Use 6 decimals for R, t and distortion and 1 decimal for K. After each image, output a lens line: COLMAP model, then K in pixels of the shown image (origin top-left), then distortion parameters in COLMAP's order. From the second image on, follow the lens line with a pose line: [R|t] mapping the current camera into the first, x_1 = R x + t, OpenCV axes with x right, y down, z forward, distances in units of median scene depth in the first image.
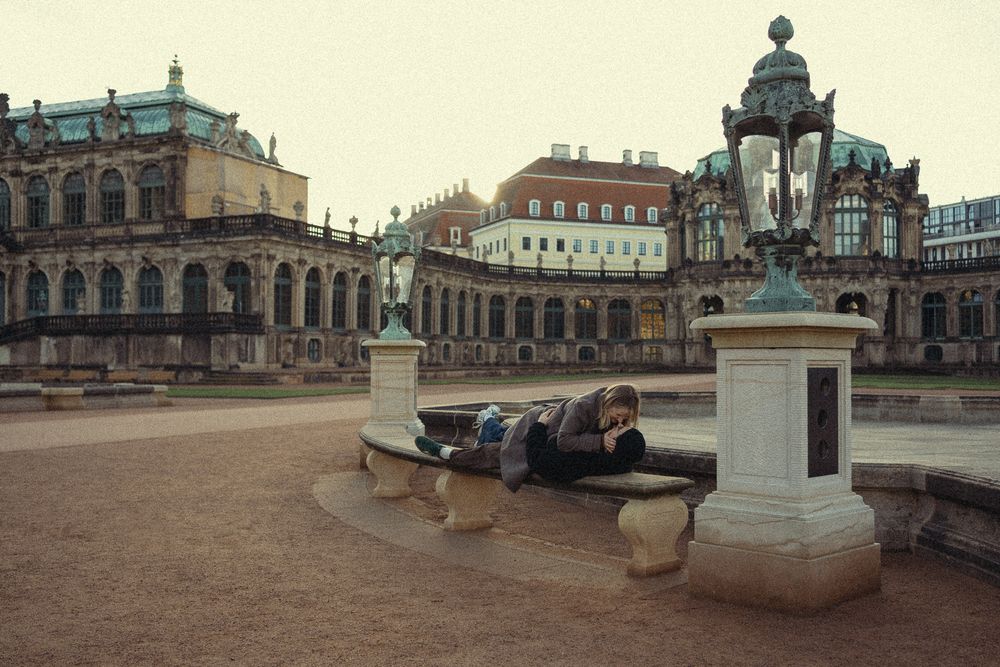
lens RADIAL K [[1042.0, 0, 535.2], [0, 1042.0, 336.5], [0, 0, 1]] dist [0.008325, 0.000000]
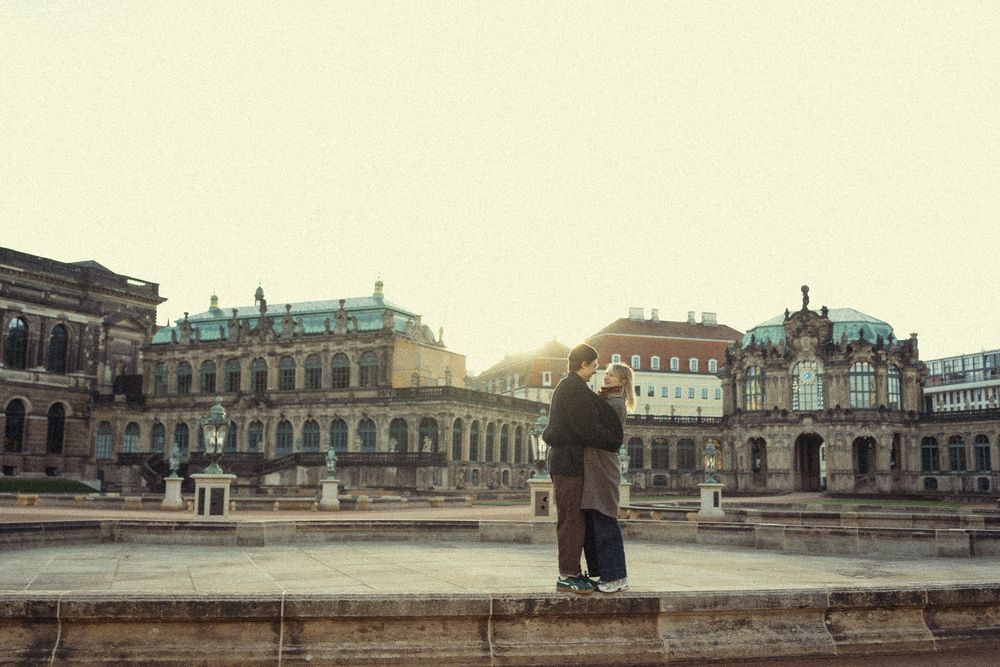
lens RADIAL K [[1042.0, 0, 525.6], [0, 1042.0, 341.6], [0, 0, 1]] dist [0.008325, 0.000000]
pose [[0.997546, 0.000112, -0.070015, -0.030601], [-0.008050, 0.993550, -0.113108, -0.008564], [0.069551, 0.113394, 0.991113, -0.348341]]
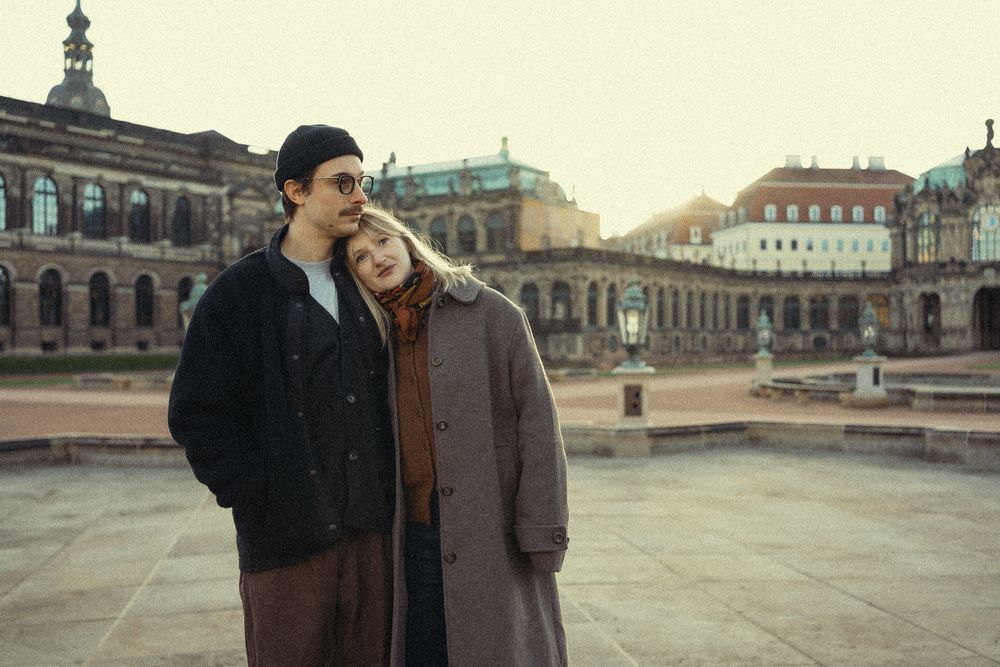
lens RADIAL K [[1042.0, 0, 519.6], [0, 1042.0, 346.3], [0, 0, 1]] dist [0.008325, 0.000000]
pose [[0.974177, -0.007374, -0.225664, -0.017897], [0.013405, 0.999592, 0.025208, -0.014839], [0.225386, -0.027582, 0.973879, -0.270569]]
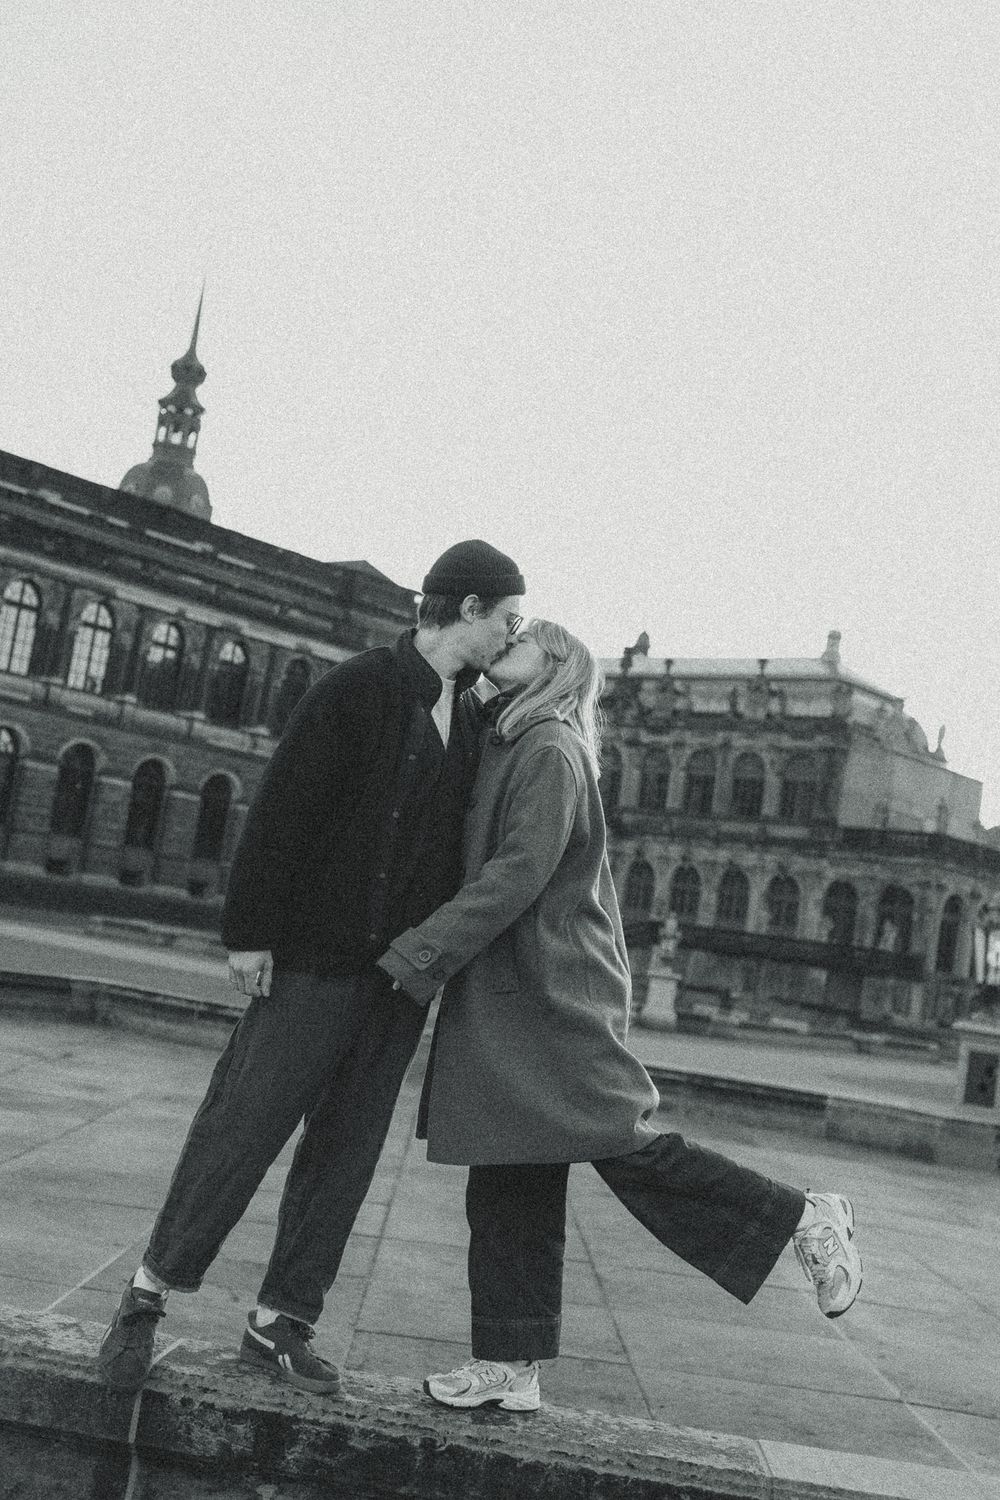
lens RADIAL K [[1801.1, 0, 548.5], [0, 1801.1, 745.6], [0, 0, 1]] dist [0.030899, 0.000000]
pose [[0.920597, 0.094846, -0.378822, -0.011249], [-0.139447, 0.985944, -0.092026, -0.009766], [0.364769, 0.137544, 0.920883, -0.290130]]
